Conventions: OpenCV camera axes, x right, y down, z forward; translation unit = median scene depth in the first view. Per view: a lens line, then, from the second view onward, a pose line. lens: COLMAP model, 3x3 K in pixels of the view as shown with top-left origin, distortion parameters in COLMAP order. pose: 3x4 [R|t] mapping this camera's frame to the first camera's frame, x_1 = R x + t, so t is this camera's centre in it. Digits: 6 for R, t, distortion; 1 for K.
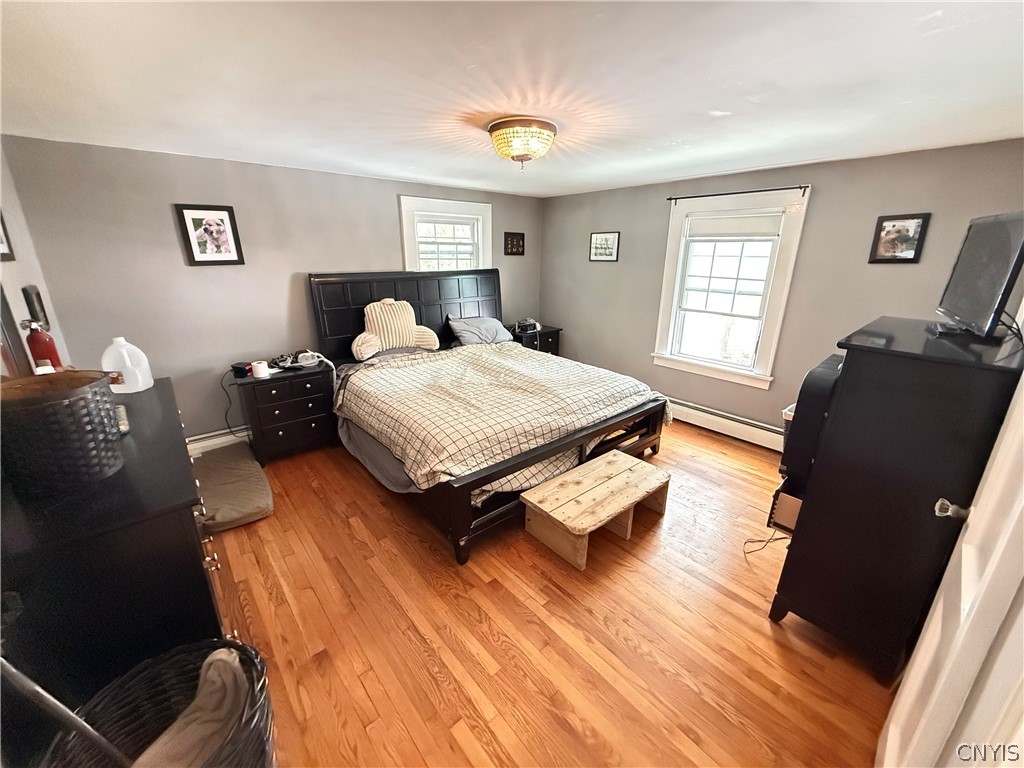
lens RADIAL K [[406.8, 0, 509.8], [0, 406.8, 383.0], [0, 0, 1]] dist [-0.001545, -0.000357]
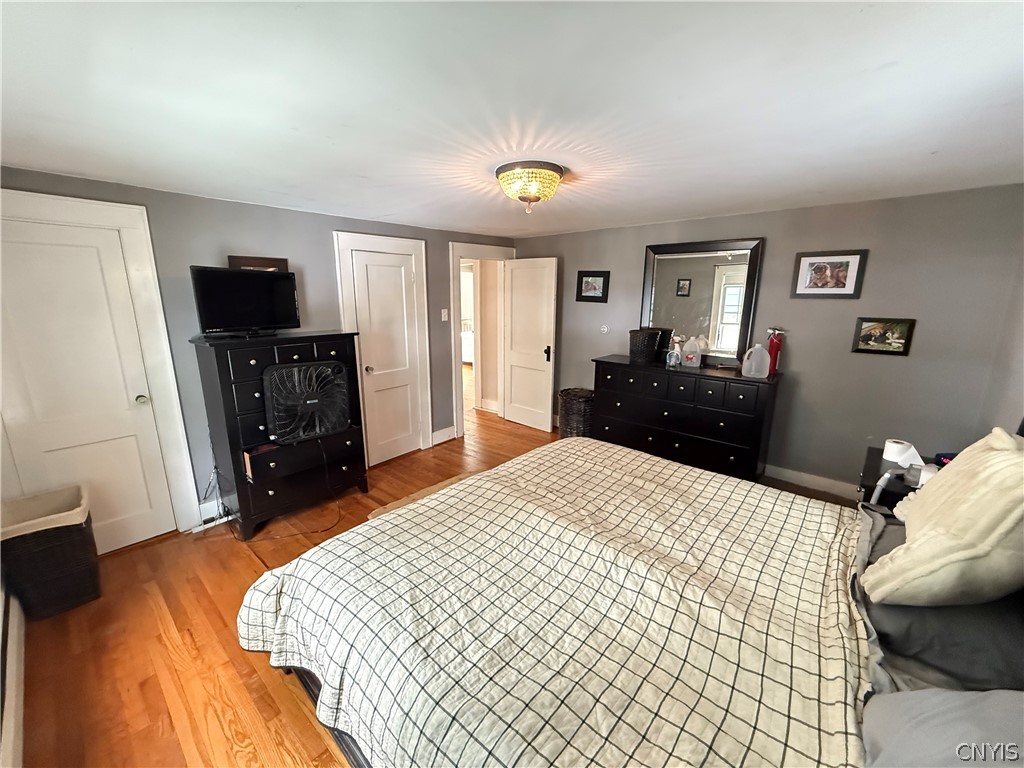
lens RADIAL K [[406.8, 0, 509.8], [0, 406.8, 383.0], [0, 0, 1]] dist [-0.001545, -0.000357]
pose [[-0.989169, 0.026552, -0.144360, 0.167491], [-0.049736, 0.864687, 0.499842, -0.469744], [0.138098, 0.501608, -0.854001, 1.478352]]
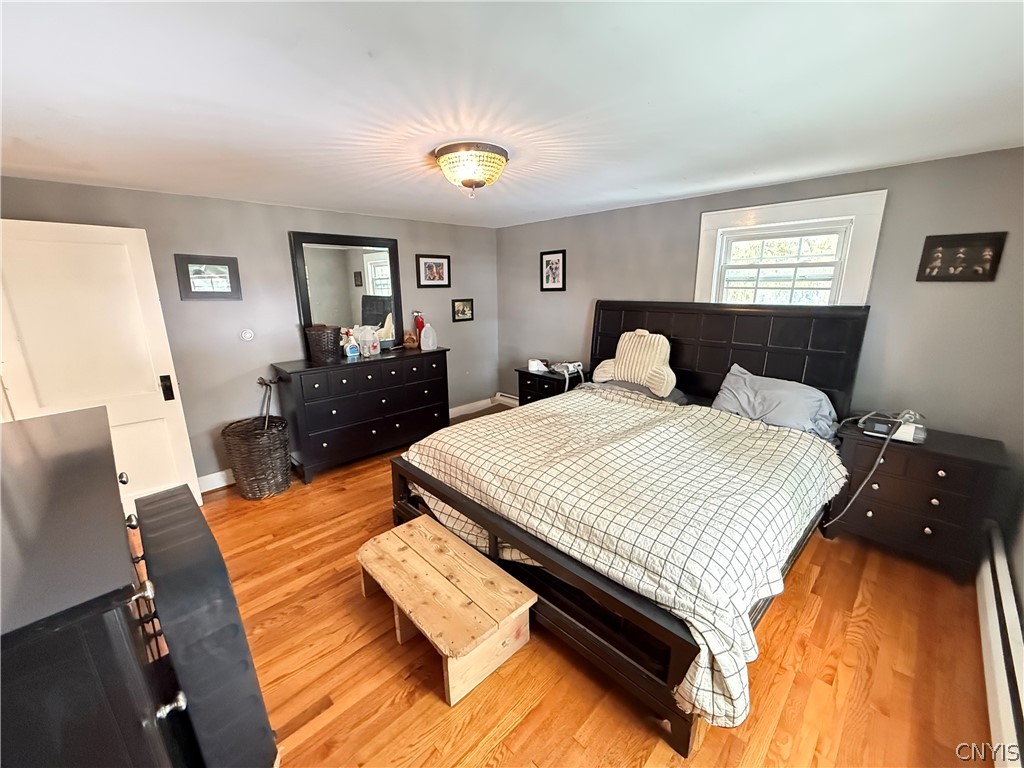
lens RADIAL K [[406.8, 0, 509.8], [0, 406.8, 383.0], [0, 0, 1]] dist [-0.001545, -0.000357]
pose [[0.063043, 0.233916, -0.970211, 0.754143], [-0.292153, 0.933884, 0.206174, -0.243045], [0.954291, 0.270452, 0.127214, 0.772809]]
